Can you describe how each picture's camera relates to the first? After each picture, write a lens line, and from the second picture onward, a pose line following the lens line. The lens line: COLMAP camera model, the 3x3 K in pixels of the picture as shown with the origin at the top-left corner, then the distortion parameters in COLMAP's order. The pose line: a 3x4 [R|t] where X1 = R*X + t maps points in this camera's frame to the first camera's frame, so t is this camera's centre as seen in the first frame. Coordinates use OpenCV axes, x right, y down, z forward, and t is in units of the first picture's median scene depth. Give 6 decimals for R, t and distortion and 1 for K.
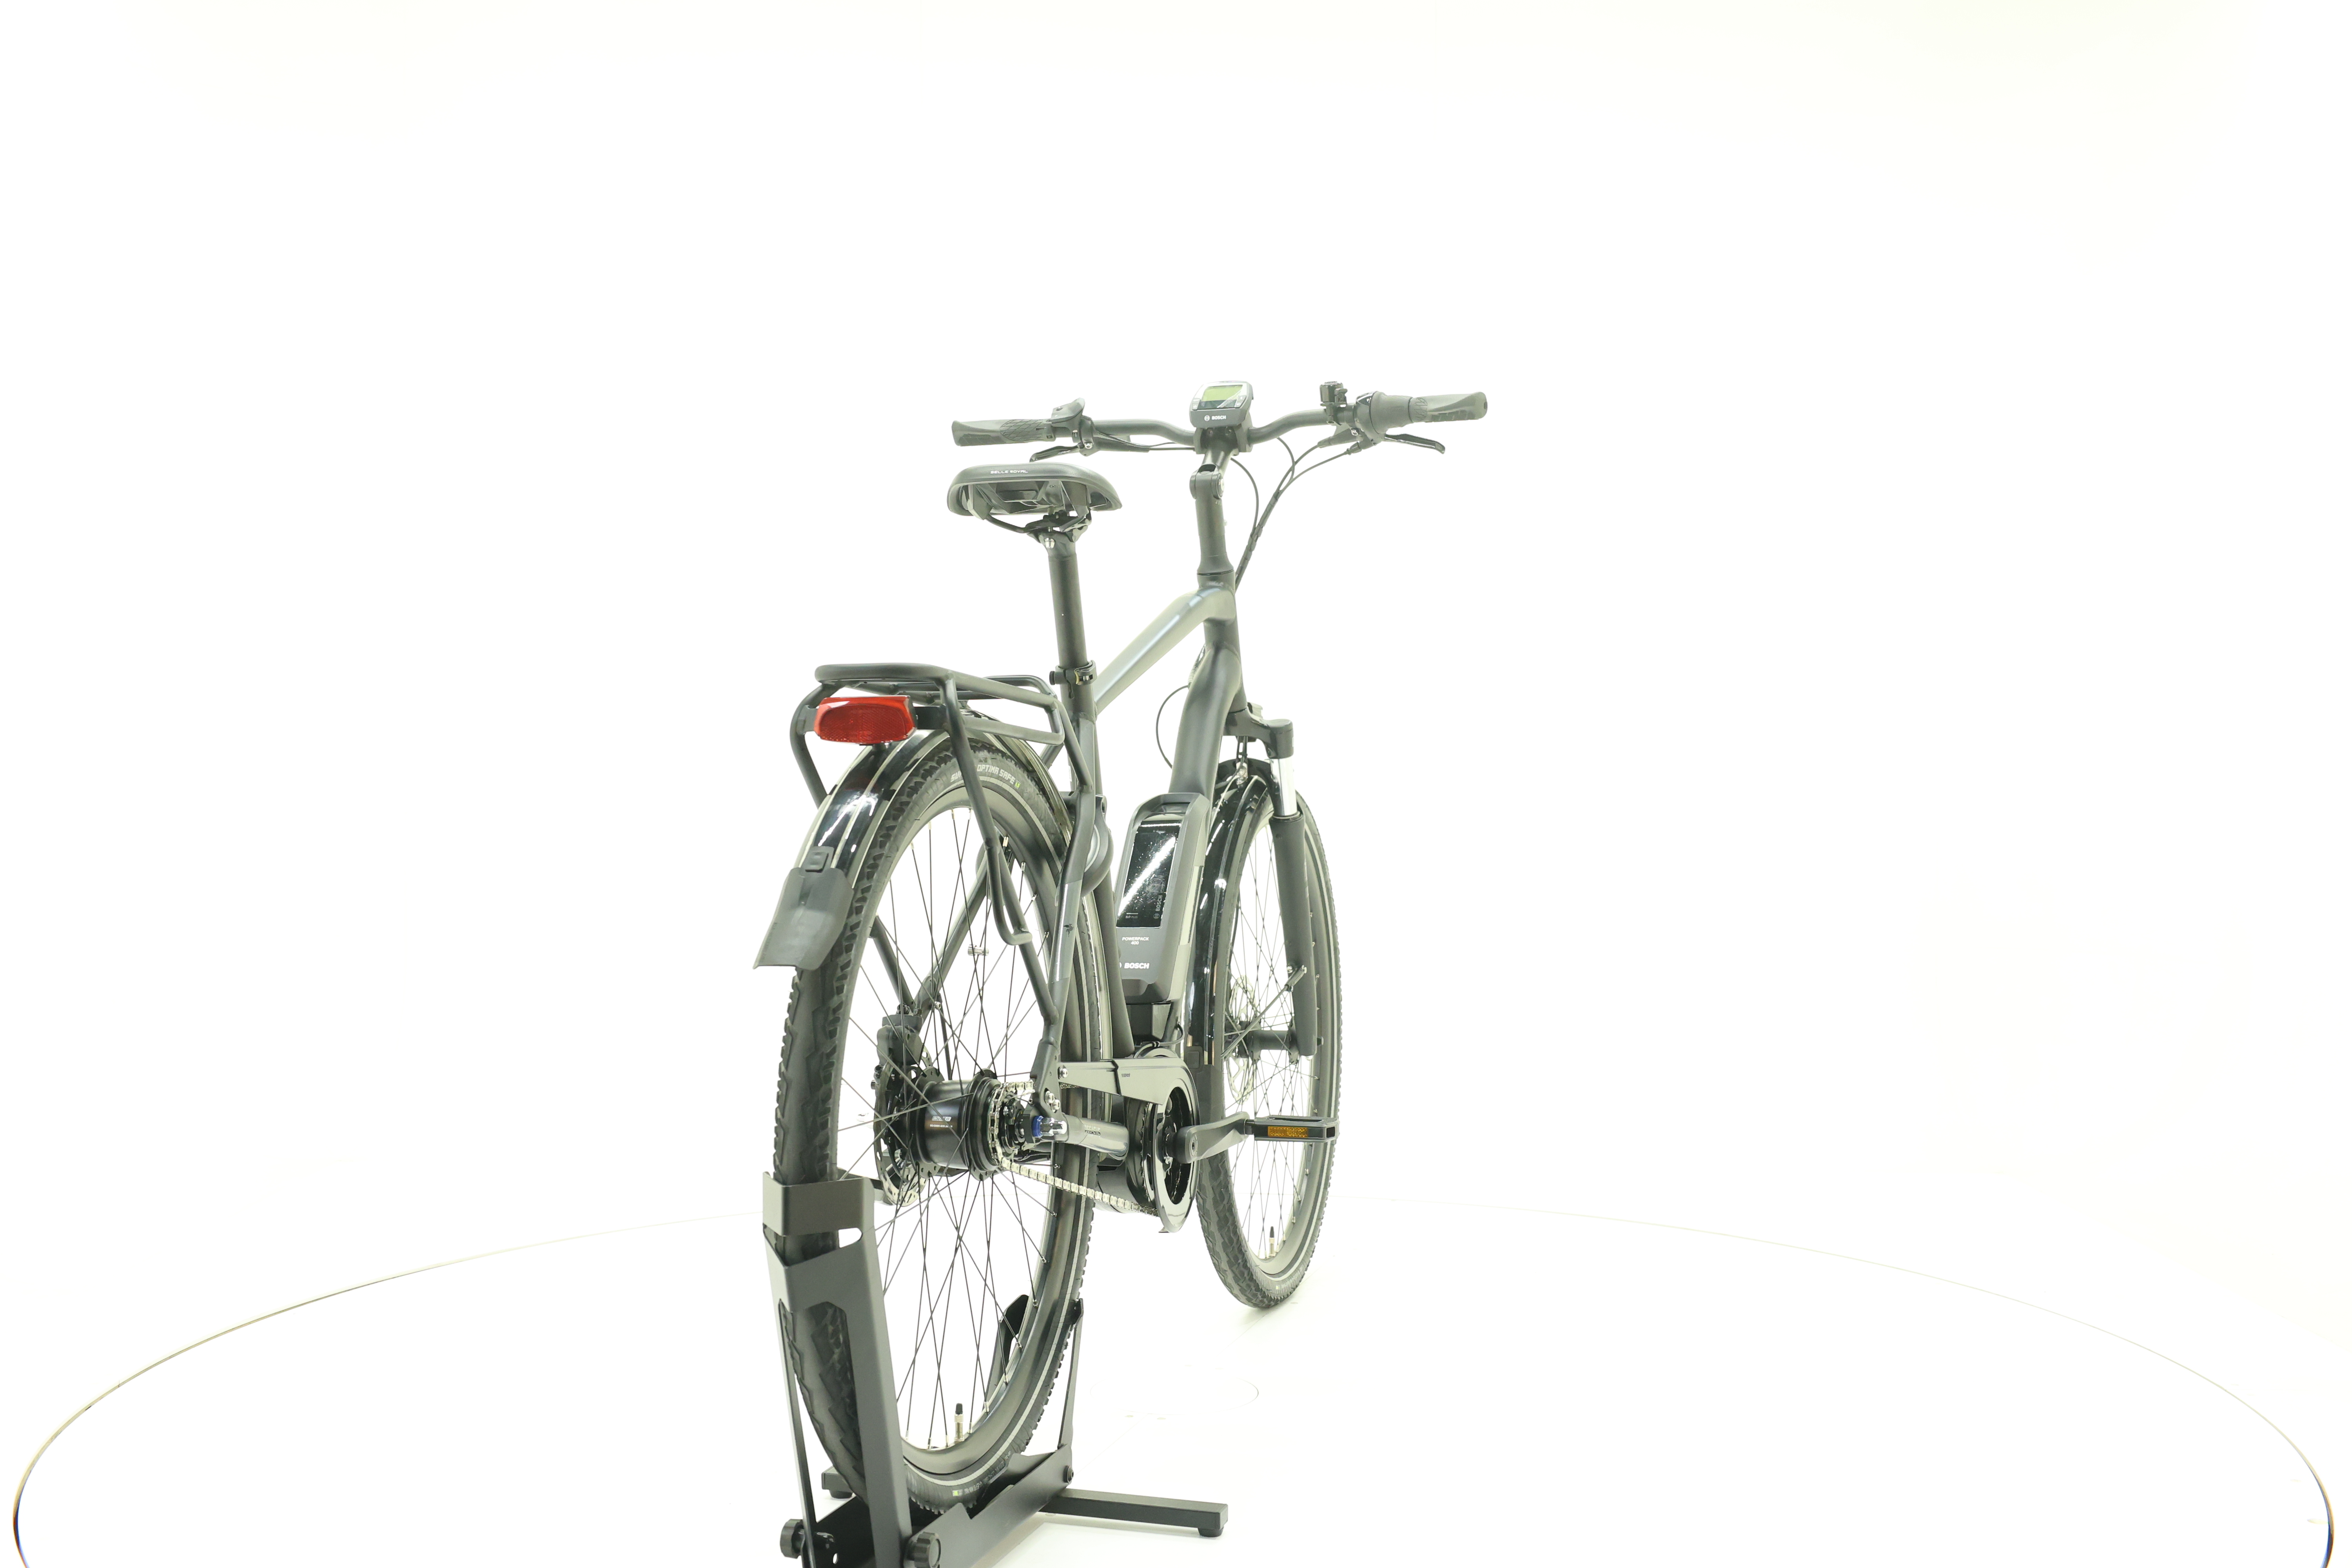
lens RADIAL K [[2499.6, 0, 1174.7], [0, 2499.6, 783.9], [0, 0, 1]] dist [-0.015913, 0.000000]
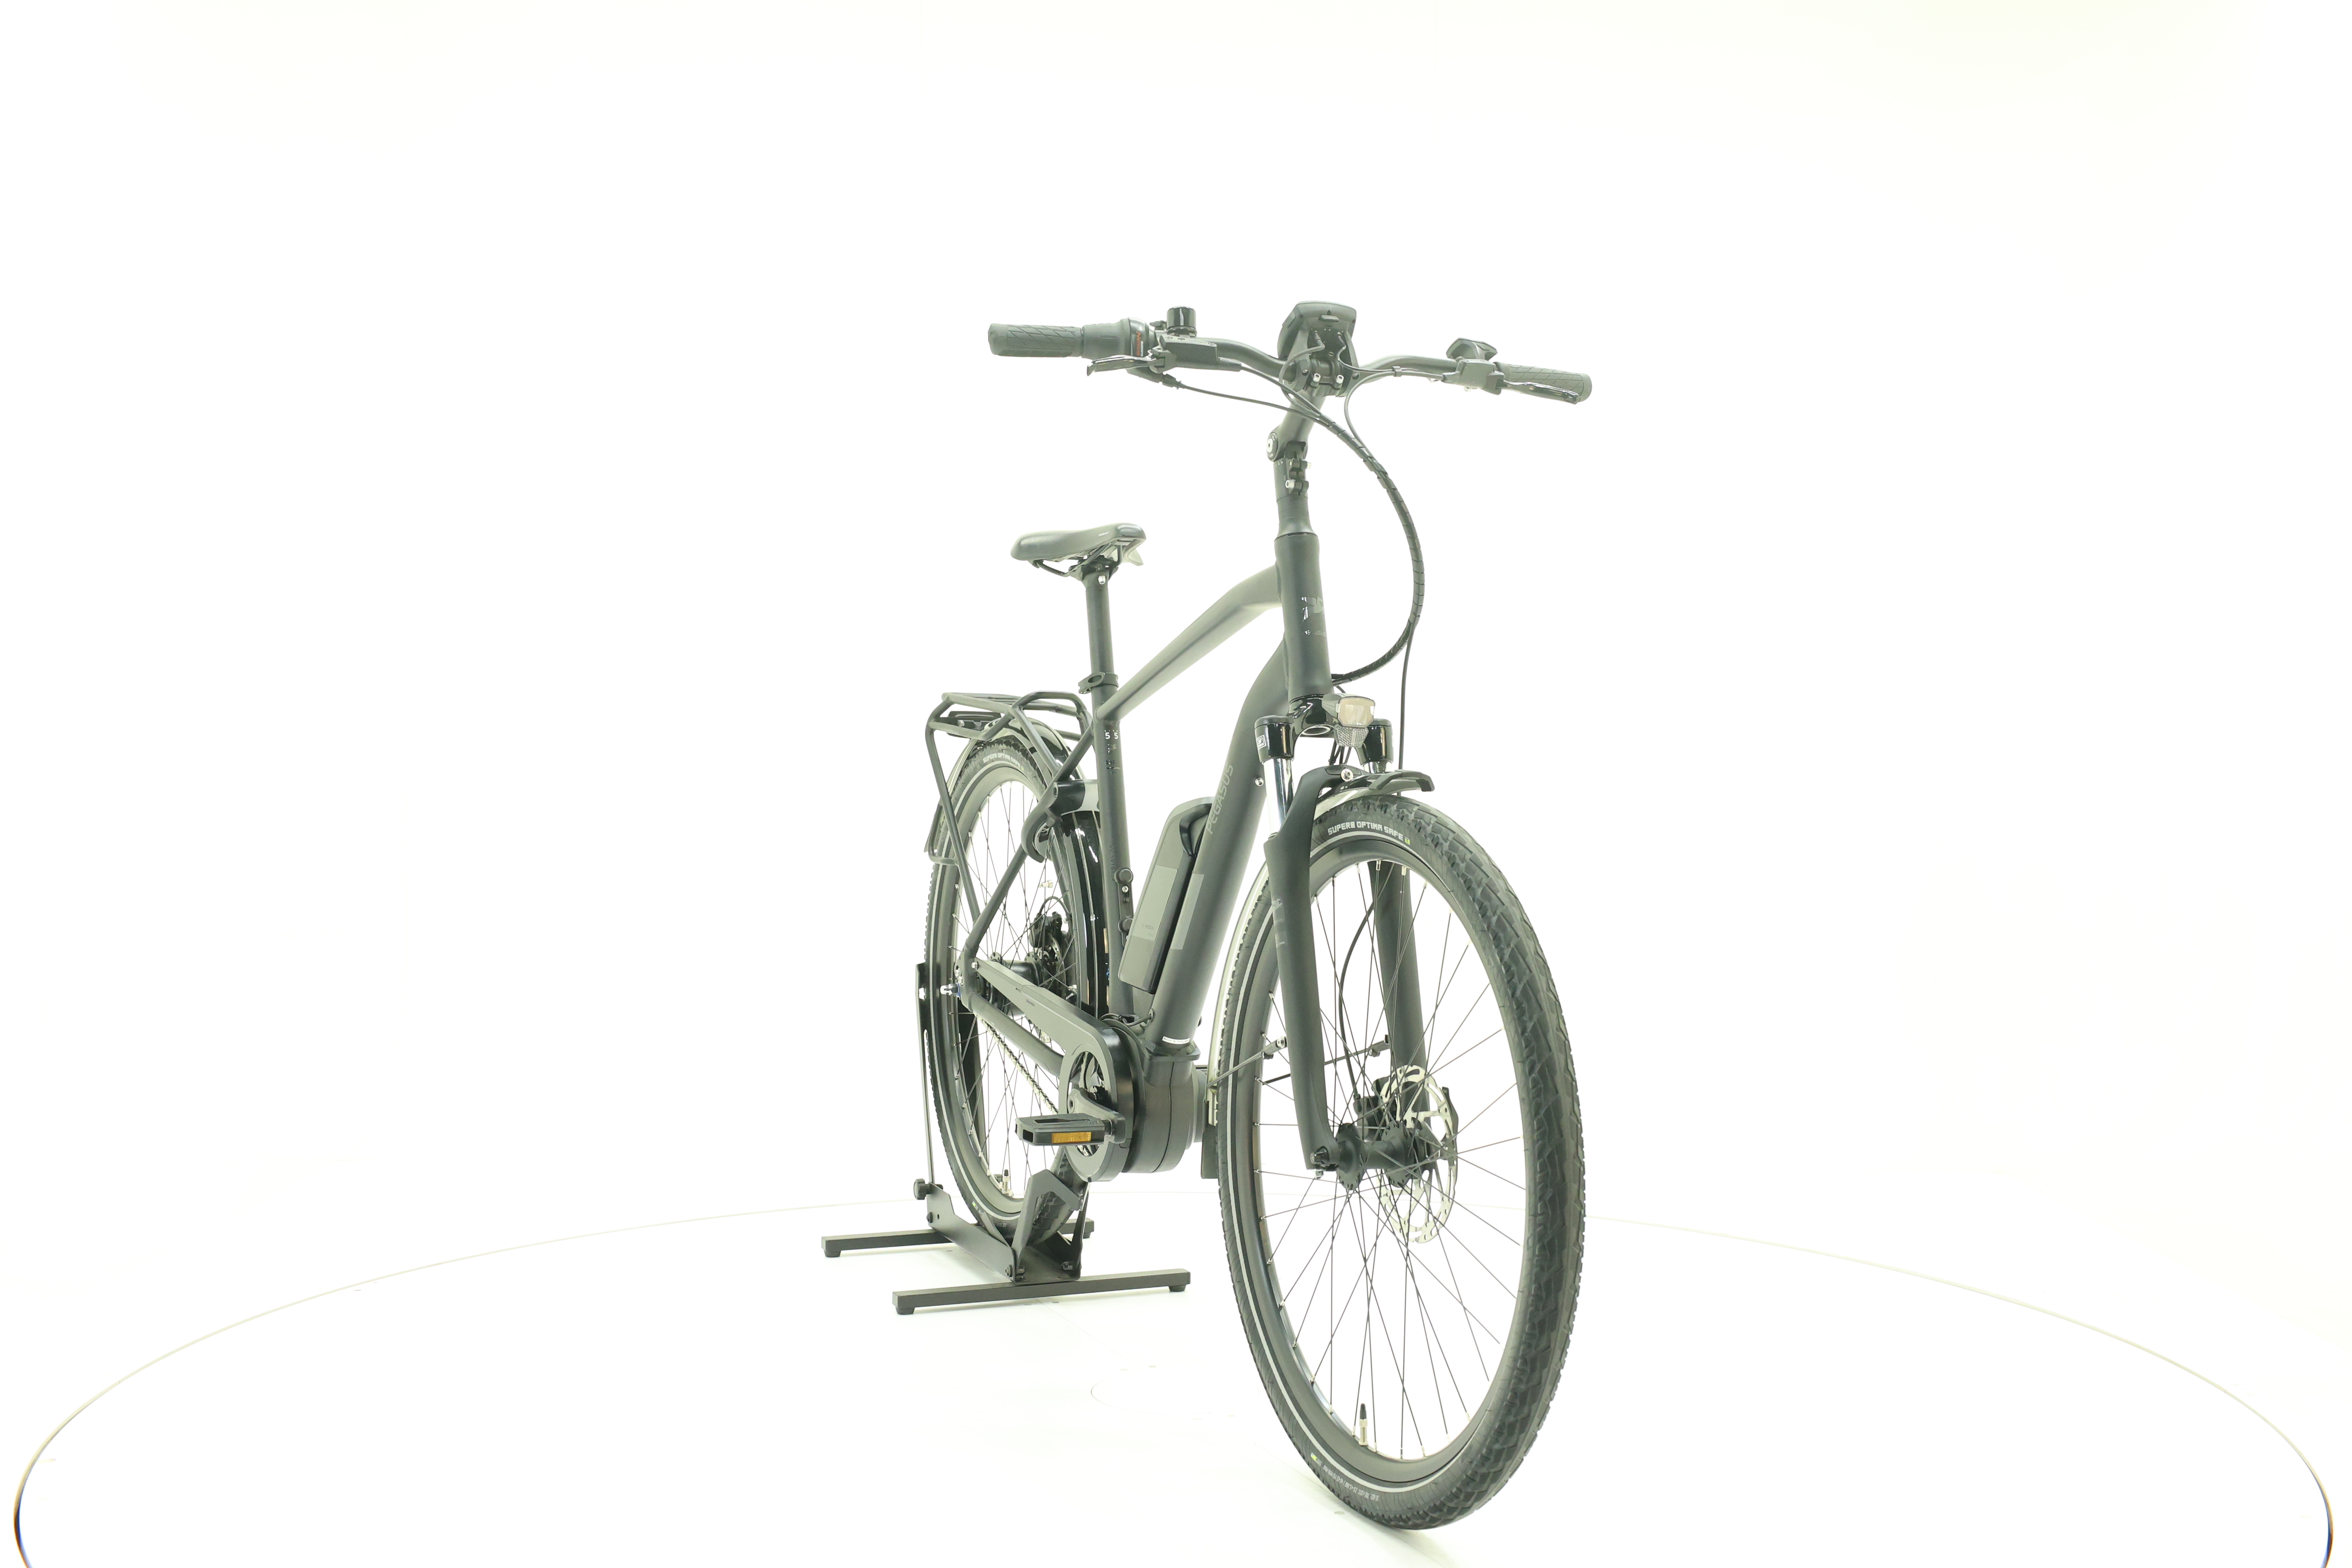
lens RADIAL K [[2499.6, 0, 1179.4], [0, 2499.6, 776.4], [0, 0, 1]] dist [-0.015913, 0.000000]
pose [[-0.776036, 0.003206, -0.630680, 0.589120], [-0.020690, 0.999319, 0.030540, -0.031247], [0.630349, 0.036749, -0.775442, 1.655955]]
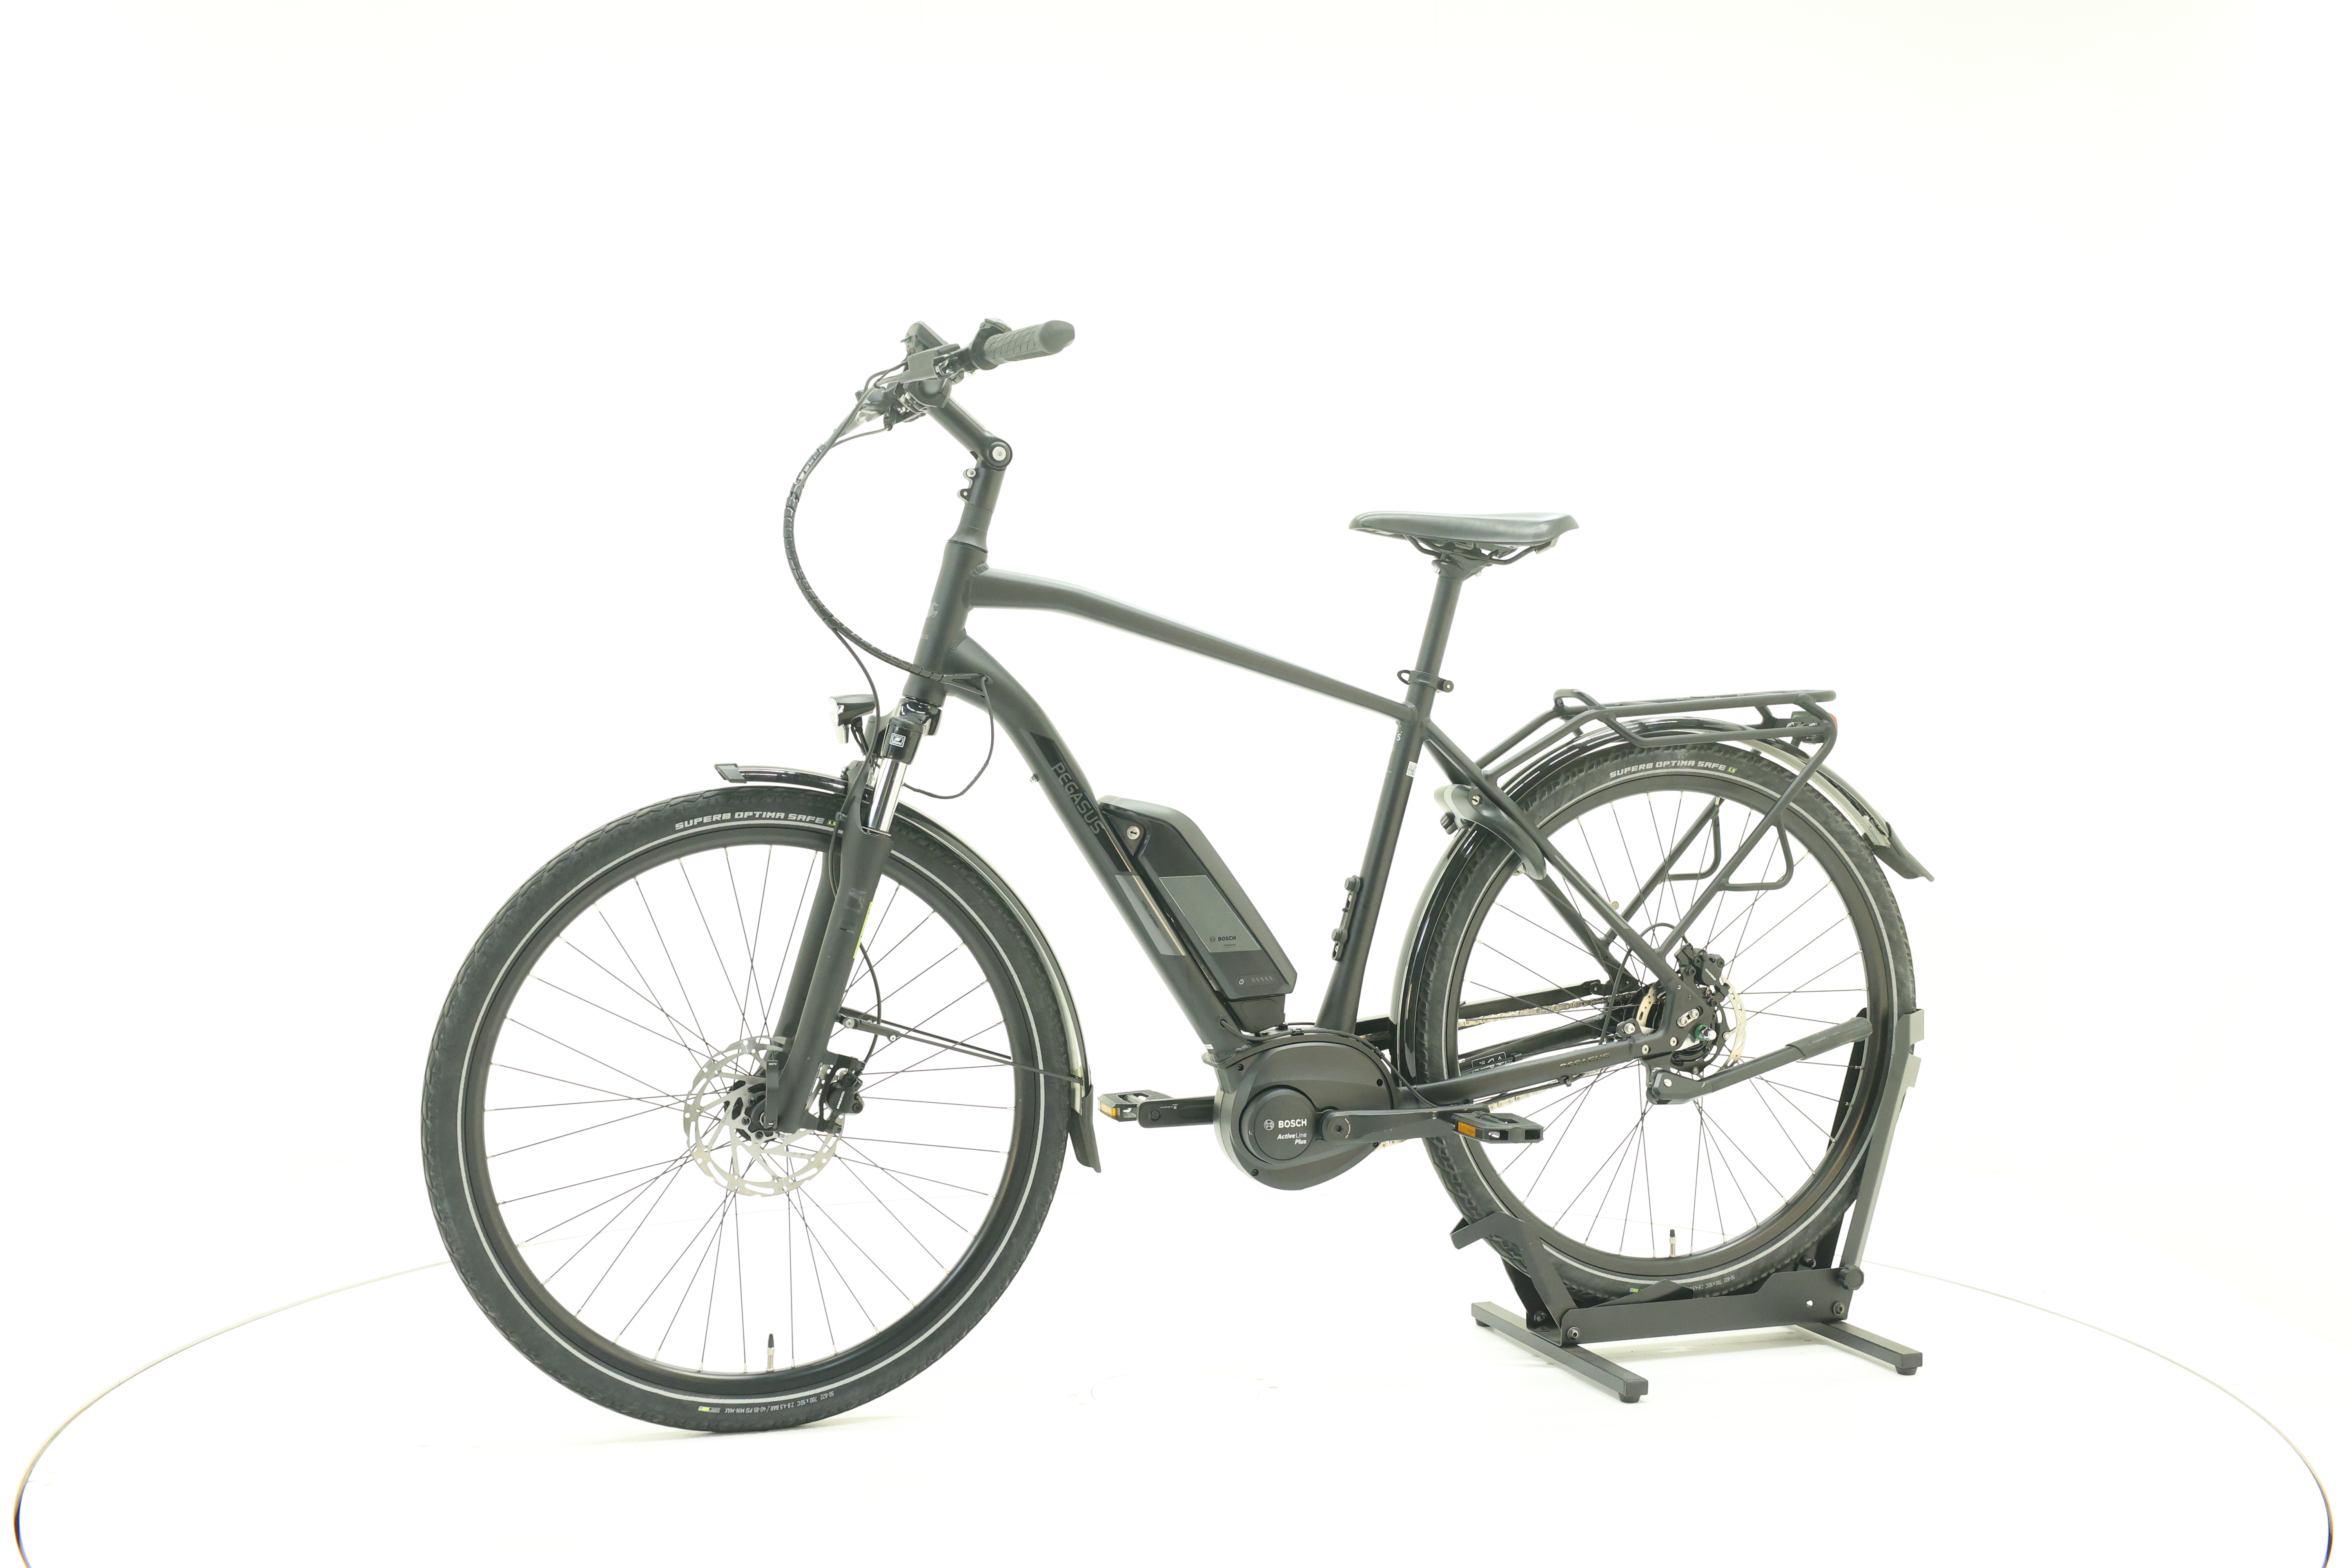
lens RADIAL K [[2499.6, 0, 1167.7], [0, 2499.6, 778.3], [0, 0, 1]] dist [-0.015913, 0.000000]
pose [[-0.581922, -0.021793, 0.812952, -0.755001], [0.009928, 0.999376, 0.033897, -0.033670], [-0.813184, 0.027796, -0.581343, 1.477486]]
